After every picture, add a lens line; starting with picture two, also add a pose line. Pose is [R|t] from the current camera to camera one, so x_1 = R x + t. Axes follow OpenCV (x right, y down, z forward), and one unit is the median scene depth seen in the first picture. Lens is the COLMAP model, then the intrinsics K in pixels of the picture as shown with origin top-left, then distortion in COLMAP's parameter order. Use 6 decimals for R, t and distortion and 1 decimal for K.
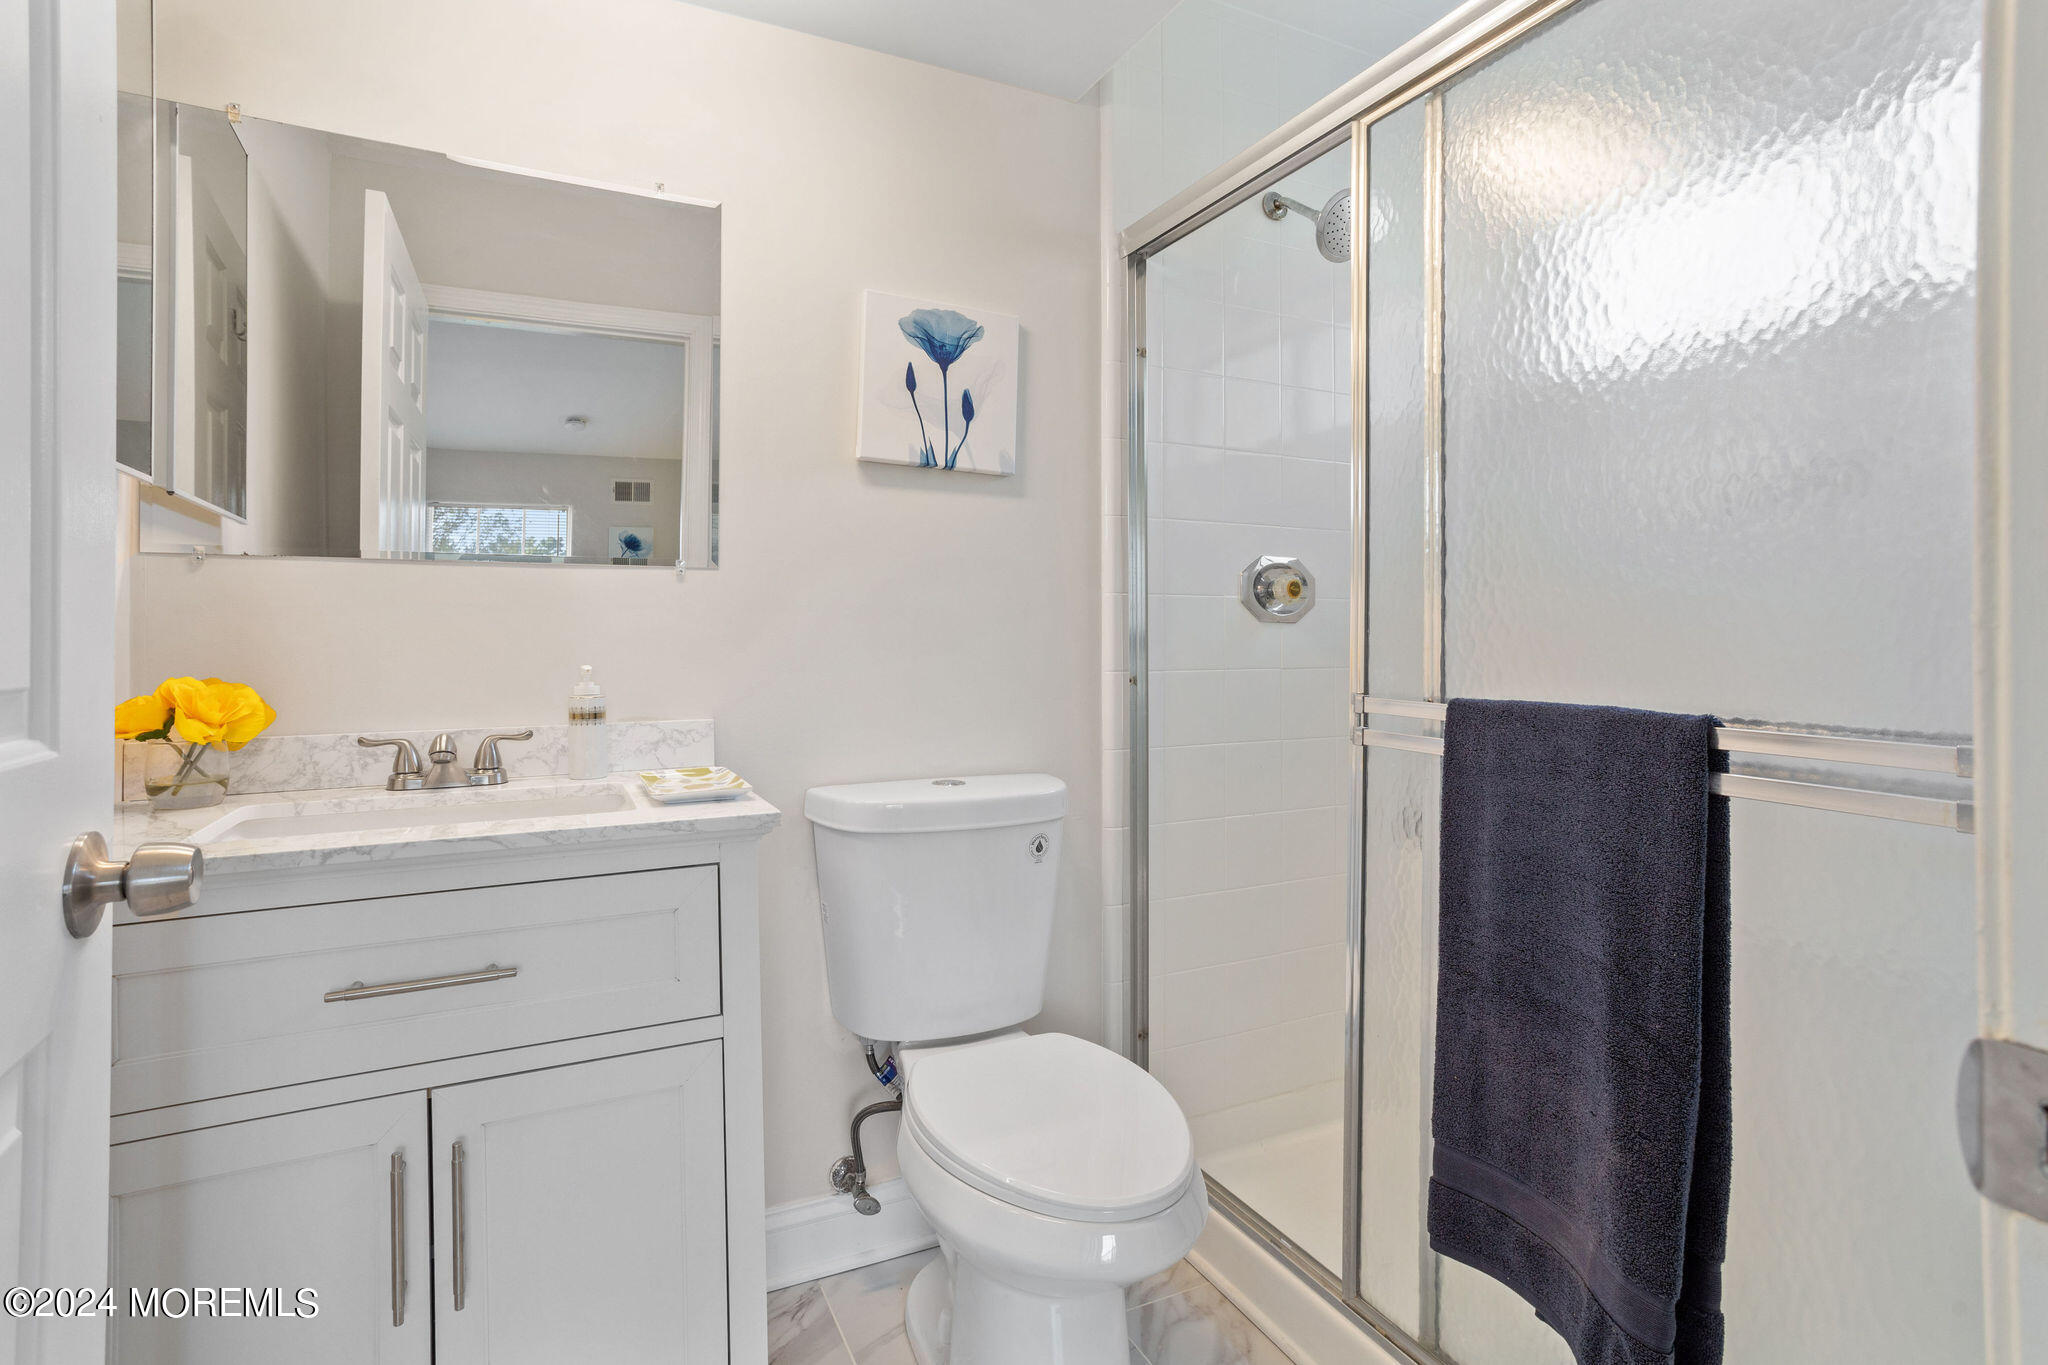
lens RADIAL K [[993.5, 0, 1000.9], [0, 993.5, 649.4], [0, 0, 1]] dist [-0.058889, 0.037552]
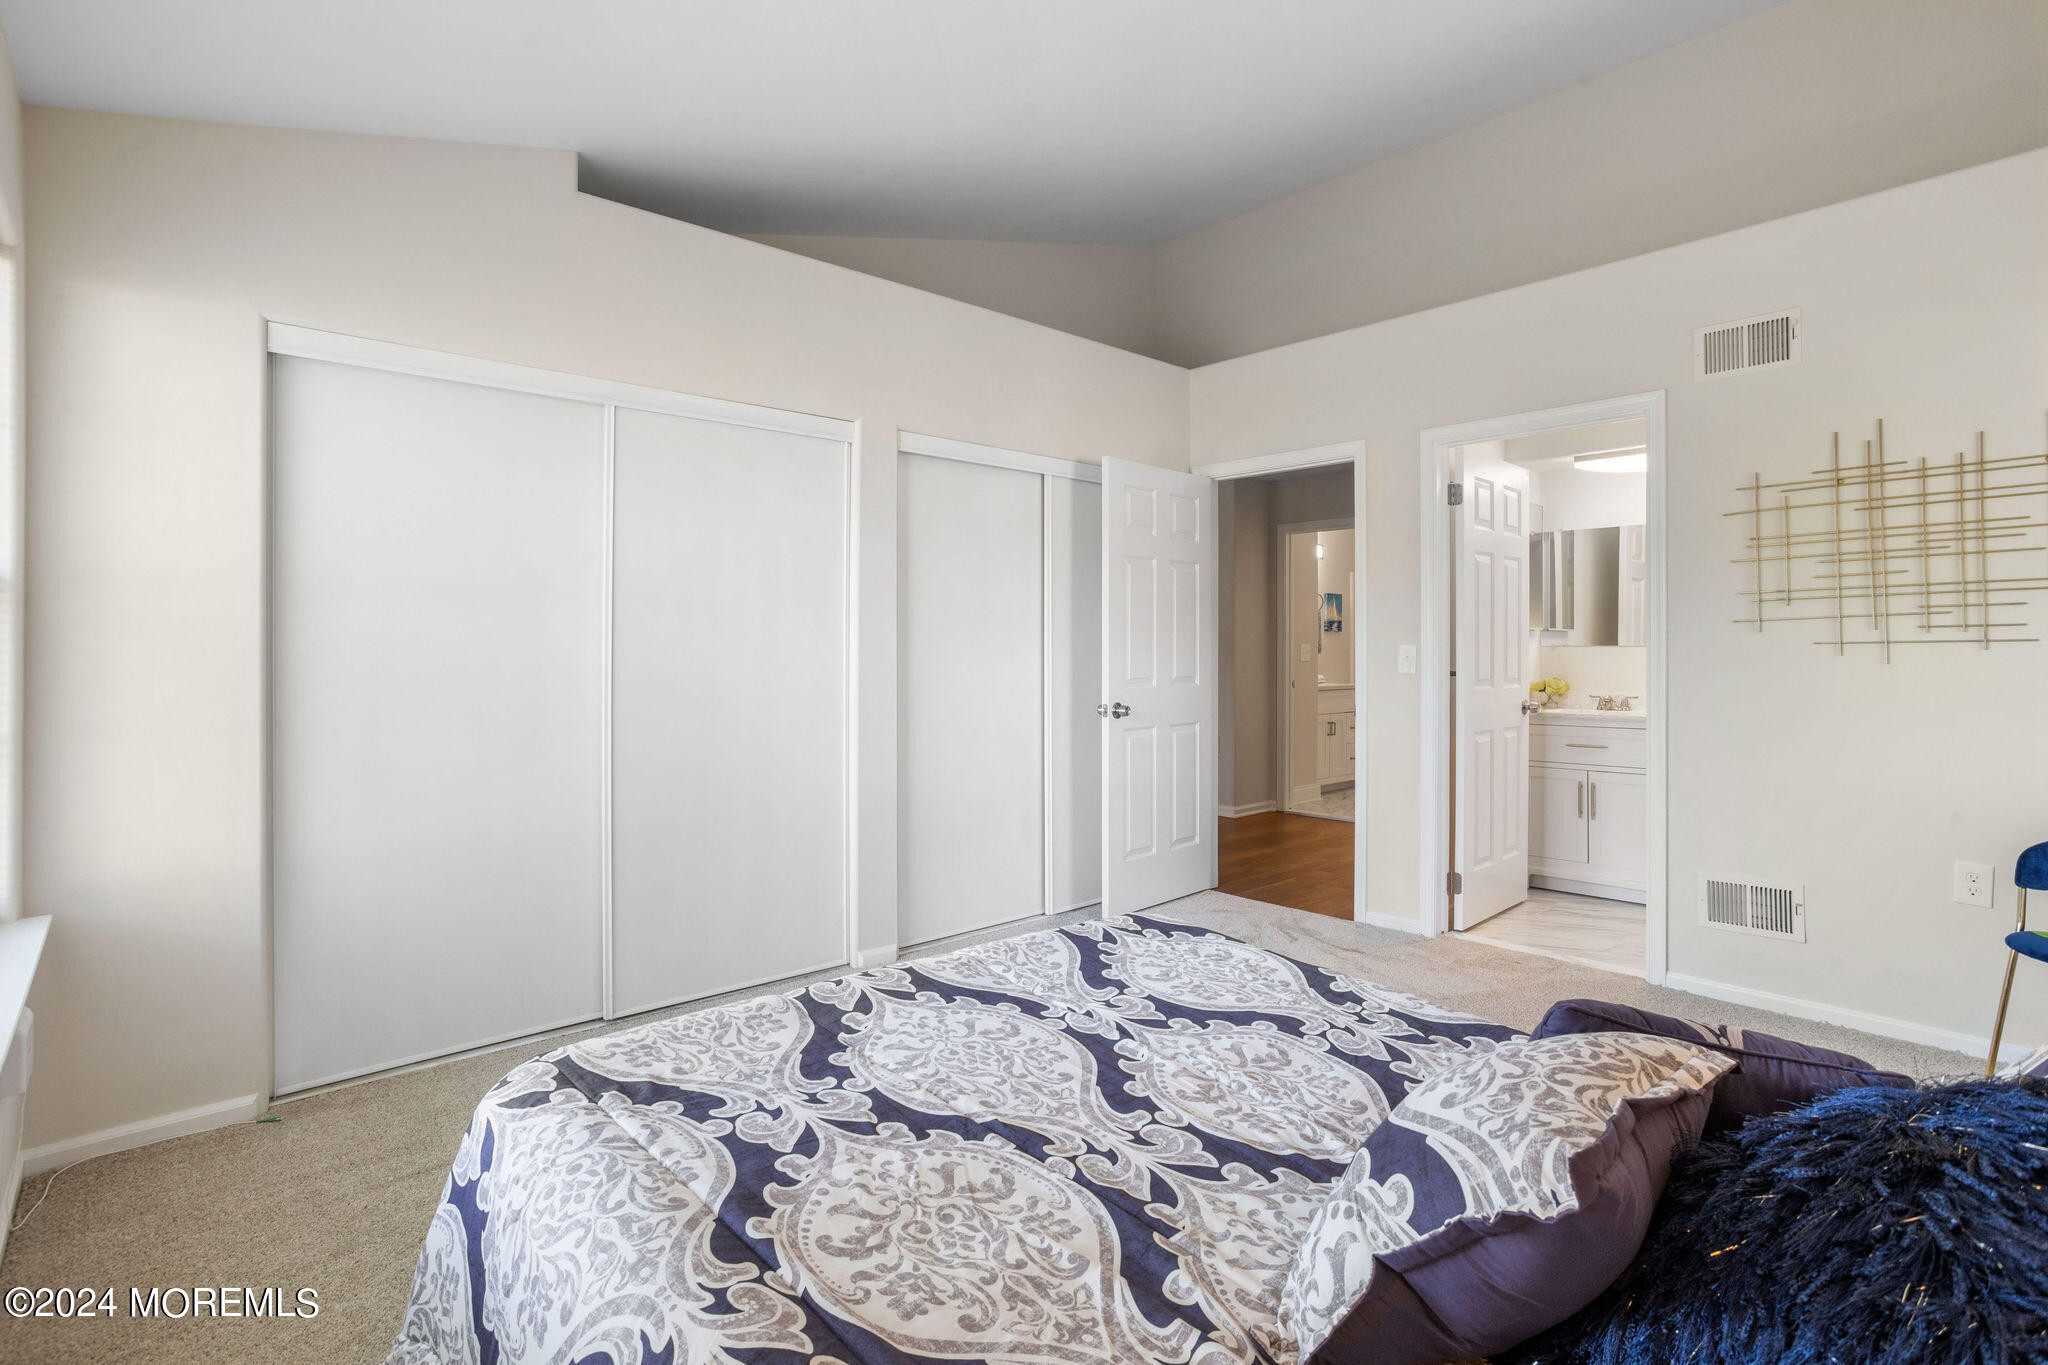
lens RADIAL K [[993.5, 0, 1000.9], [0, 993.5, 649.4], [0, 0, 1]] dist [-0.058889, 0.037552]
pose [[0.270820, -0.019096, -0.962441, 2.957606], [-0.040079, 0.998713, -0.031093, 0.145805], [0.961795, 0.046994, 0.269706, -2.777846]]
